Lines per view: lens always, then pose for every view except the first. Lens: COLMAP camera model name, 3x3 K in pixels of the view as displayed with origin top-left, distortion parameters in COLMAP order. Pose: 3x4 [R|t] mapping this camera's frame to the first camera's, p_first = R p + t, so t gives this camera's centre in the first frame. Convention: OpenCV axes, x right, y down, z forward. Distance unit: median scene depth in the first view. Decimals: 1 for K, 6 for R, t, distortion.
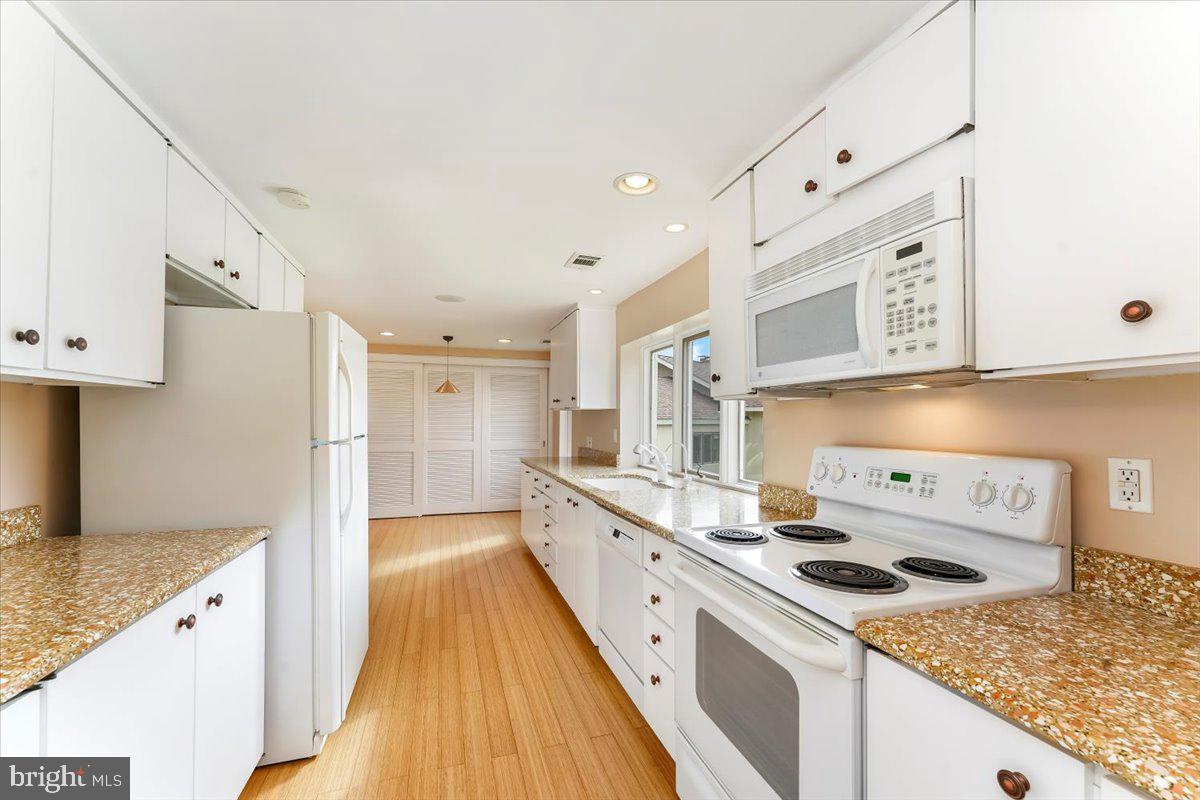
lens RADIAL K [[484.0, 0, 593.0], [0, 484.0, 411.5], [0, 0, 1]] dist [0.002155, 0.000009]
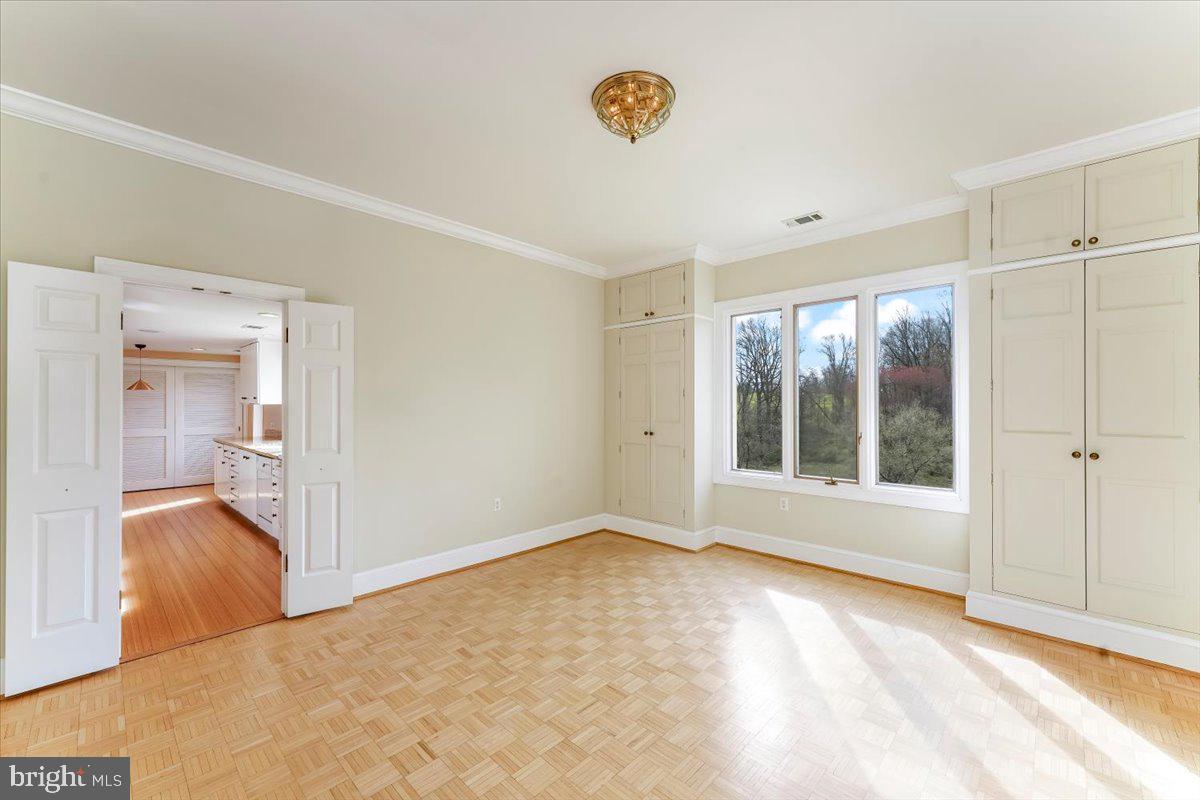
lens RADIAL K [[484.0, 0, 596.6], [0, 484.0, 402.2], [0, 0, 1]] dist [0.002155, 0.000009]
pose [[0.877110, -0.005902, 0.480254, 0.164582], [-0.000884, 0.999903, 0.013904, -0.033581], [-0.480289, -0.012620, 0.877019, -0.843090]]
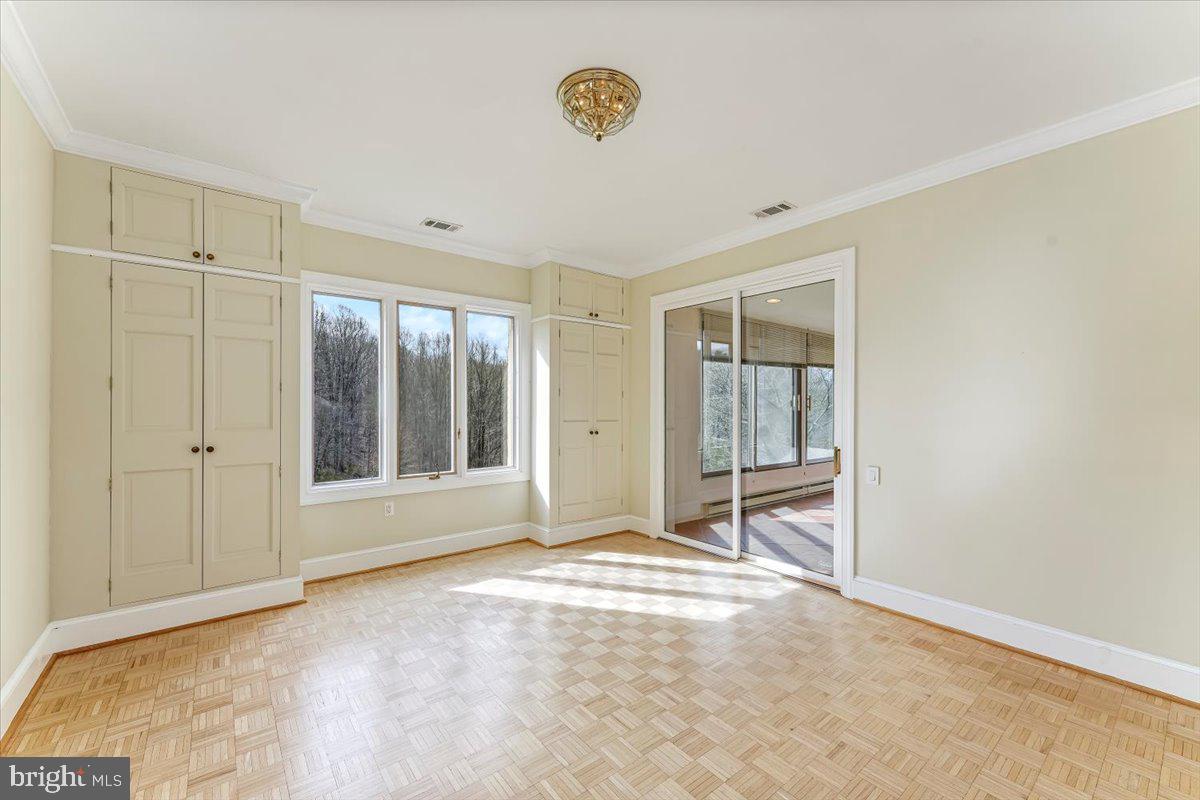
lens RADIAL K [[484.0, 0, 600.0], [0, 484.0, 403.5], [0, 0, 1]] dist [0.002155, 0.000009]
pose [[-0.364769, -0.006285, 0.931077, -0.317929], [-0.022317, 0.999749, -0.001994, -0.008097], [-0.930831, -0.021506, -0.364817, 0.675805]]
